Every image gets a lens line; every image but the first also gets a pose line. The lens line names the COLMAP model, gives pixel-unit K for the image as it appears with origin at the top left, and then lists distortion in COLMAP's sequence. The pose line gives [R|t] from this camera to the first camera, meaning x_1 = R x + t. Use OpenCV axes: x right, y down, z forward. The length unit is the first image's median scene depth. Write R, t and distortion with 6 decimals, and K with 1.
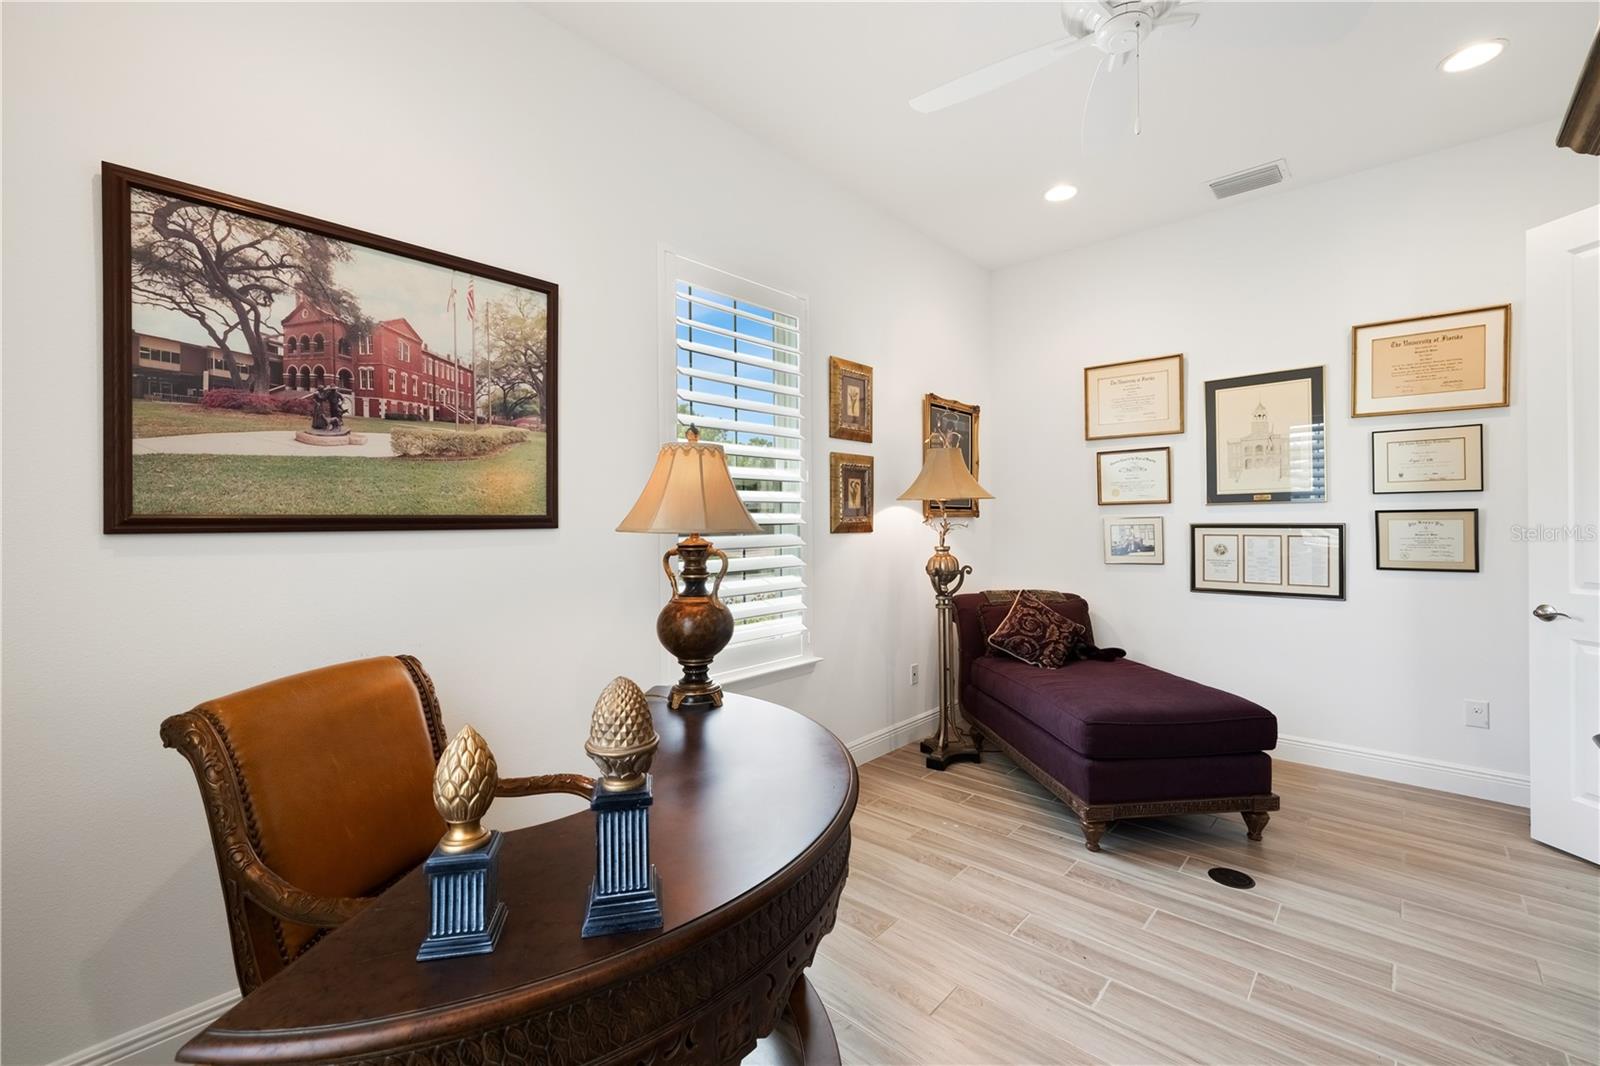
lens RADIAL K [[678.7, 0, 795.6], [0, 678.7, 519.5], [0, 0, 1]] dist [-0.004389, -0.000116]
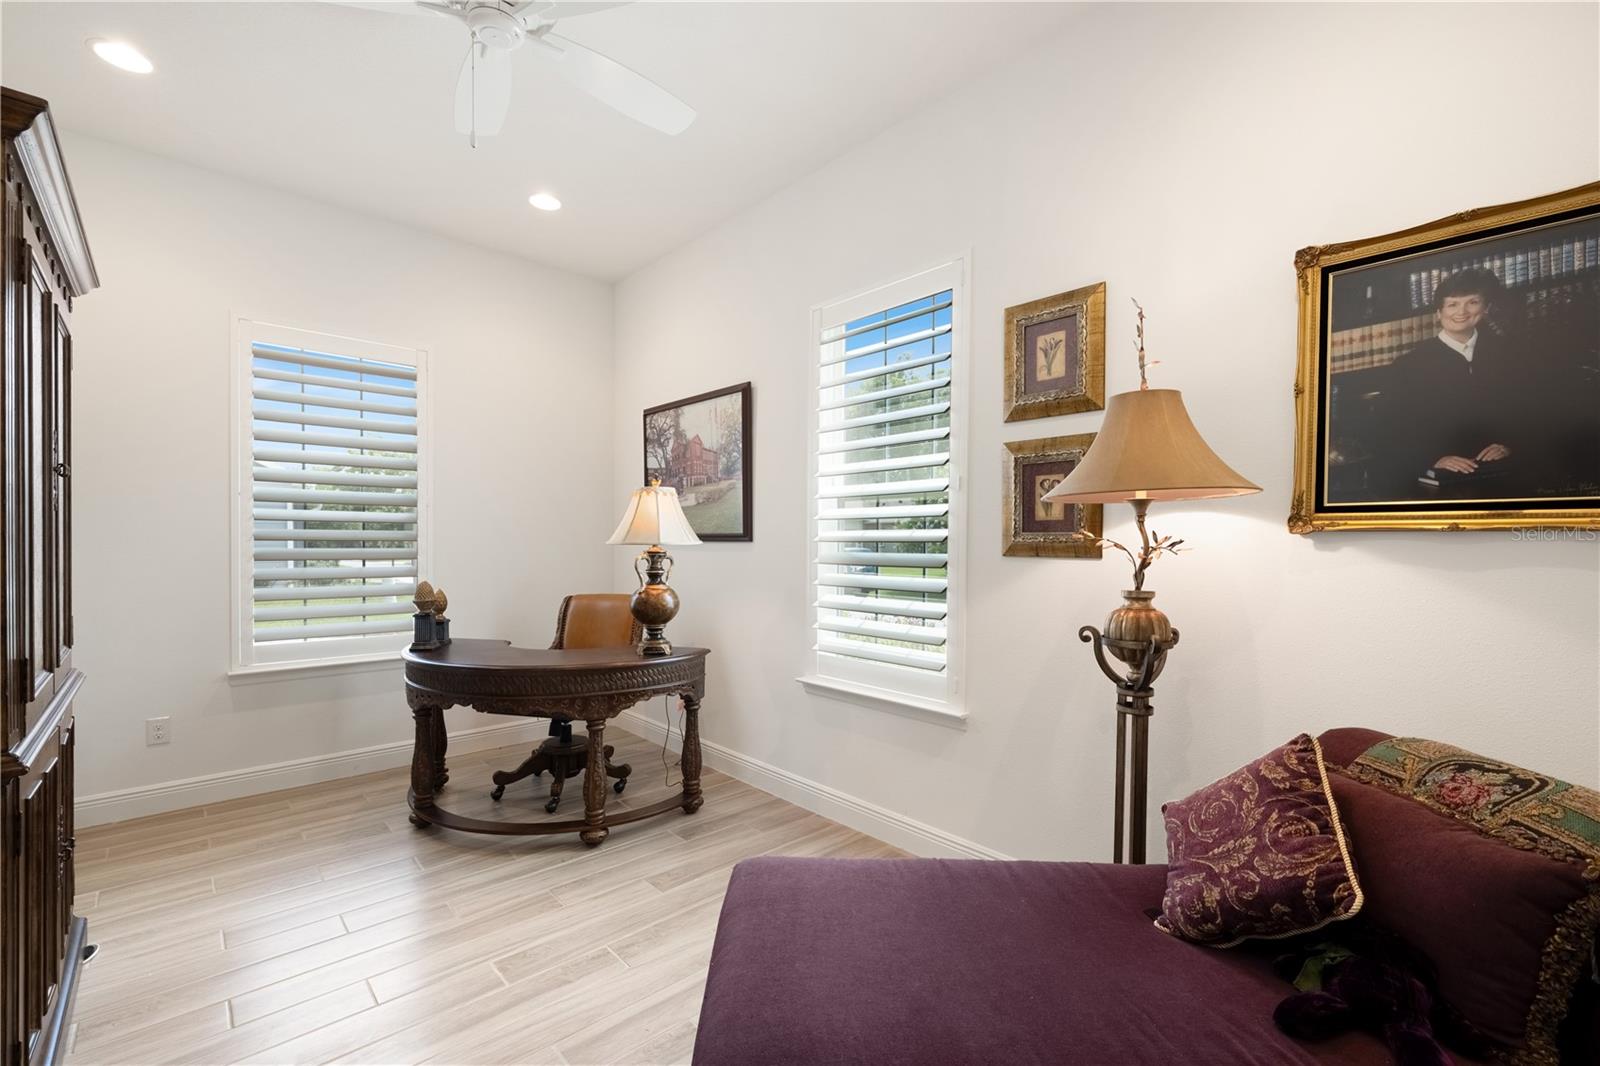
lens RADIAL K [[678.7, 0, 795.8], [0, 678.7, 558.7], [0, 0, 1]] dist [-0.004389, -0.000116]
pose [[-0.093246, 0.027958, -0.995250, 1.336454], [-0.008769, 0.999544, 0.028900, 0.007081], [0.995604, 0.011422, -0.092958, 1.431071]]
